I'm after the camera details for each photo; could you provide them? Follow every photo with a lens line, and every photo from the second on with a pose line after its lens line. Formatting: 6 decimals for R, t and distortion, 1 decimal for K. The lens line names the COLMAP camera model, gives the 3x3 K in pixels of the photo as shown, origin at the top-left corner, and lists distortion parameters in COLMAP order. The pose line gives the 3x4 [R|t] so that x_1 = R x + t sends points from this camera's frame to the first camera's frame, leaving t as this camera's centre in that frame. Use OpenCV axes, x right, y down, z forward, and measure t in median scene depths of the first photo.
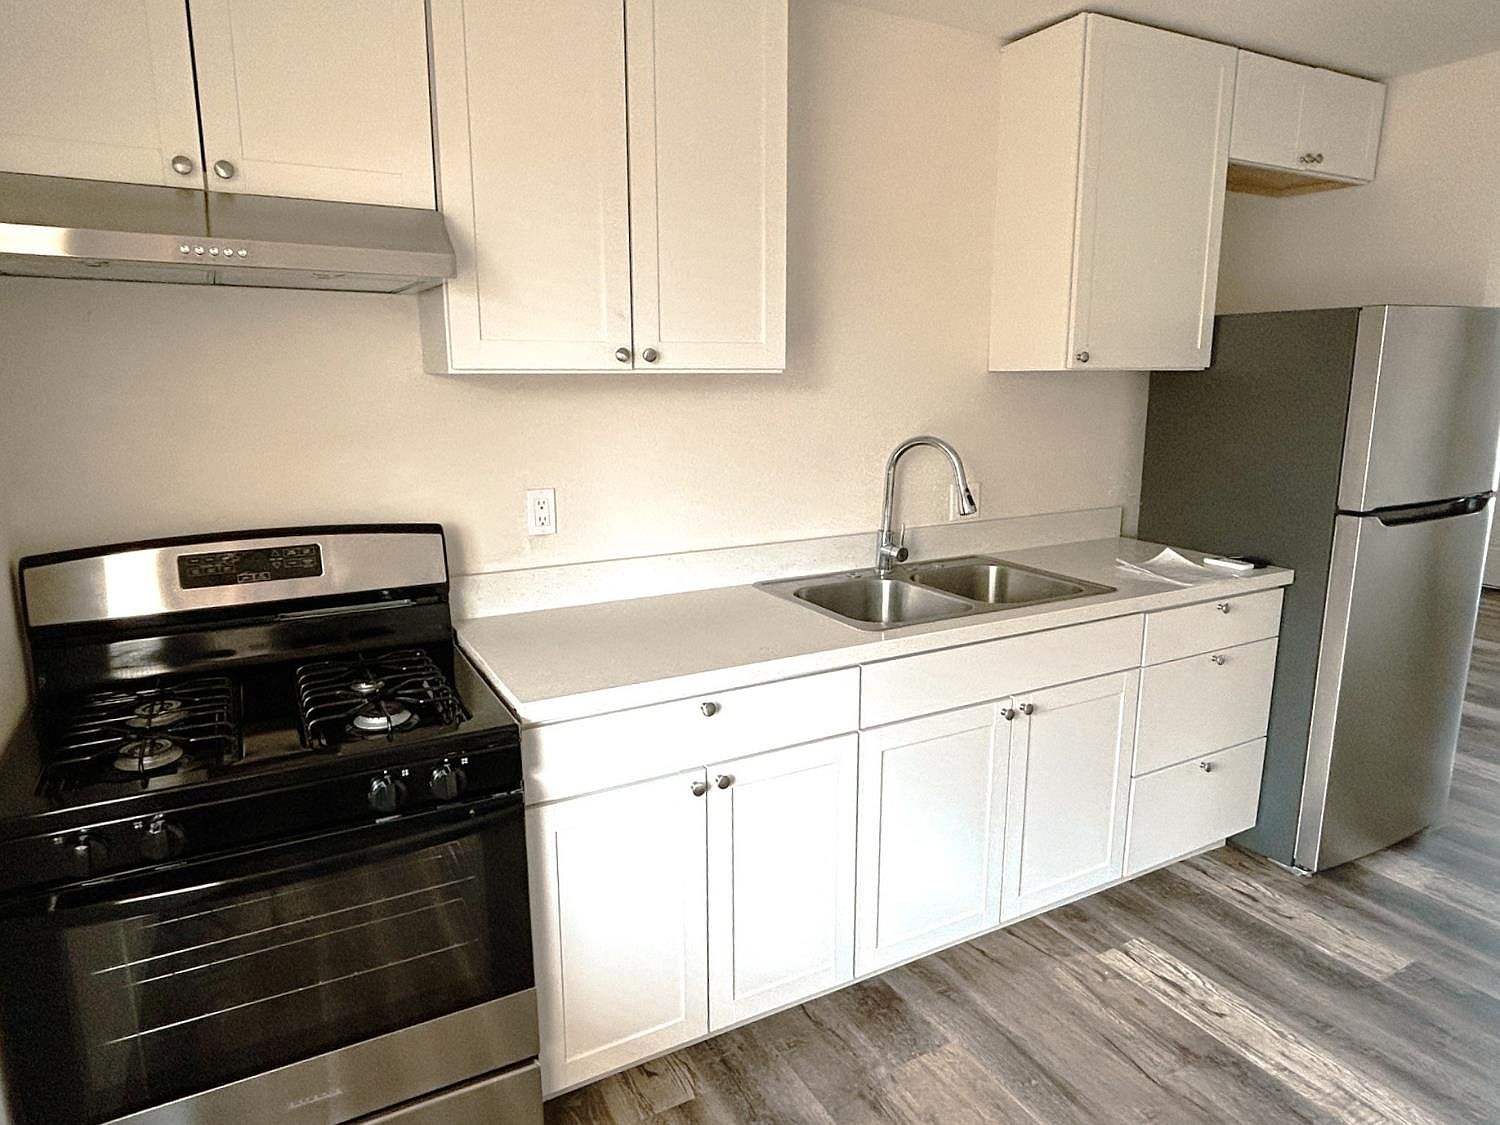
lens RADIAL K [[929.7, 0, 750.0], [0, 929.7, 562.5], [0, 0, 1]] dist [0.002973, 0.002314]
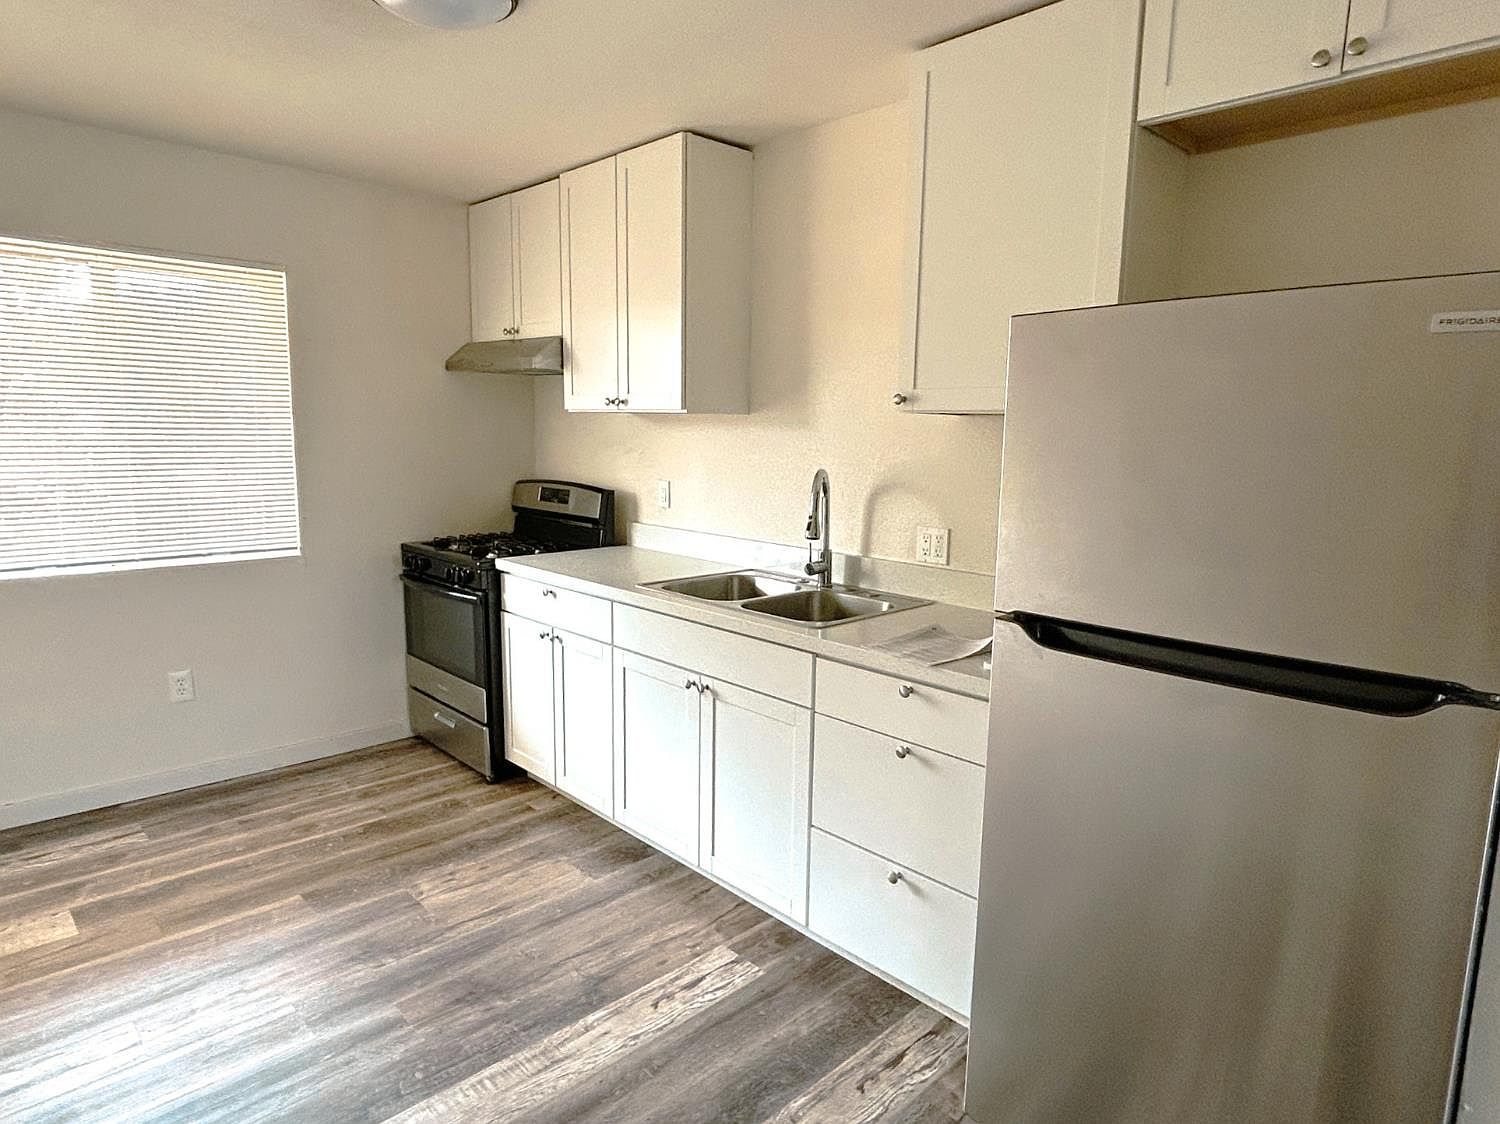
lens RADIAL K [[878.6, 0, 750.0], [0, 878.6, 562.0], [0, 0, 1]] dist [0.005291, 0.001071]
pose [[0.262898, 0.156072, -0.952117, 1.469594], [-0.216395, 0.971227, 0.099454, -0.137186], [0.940244, 0.179887, 0.289106, 0.746473]]
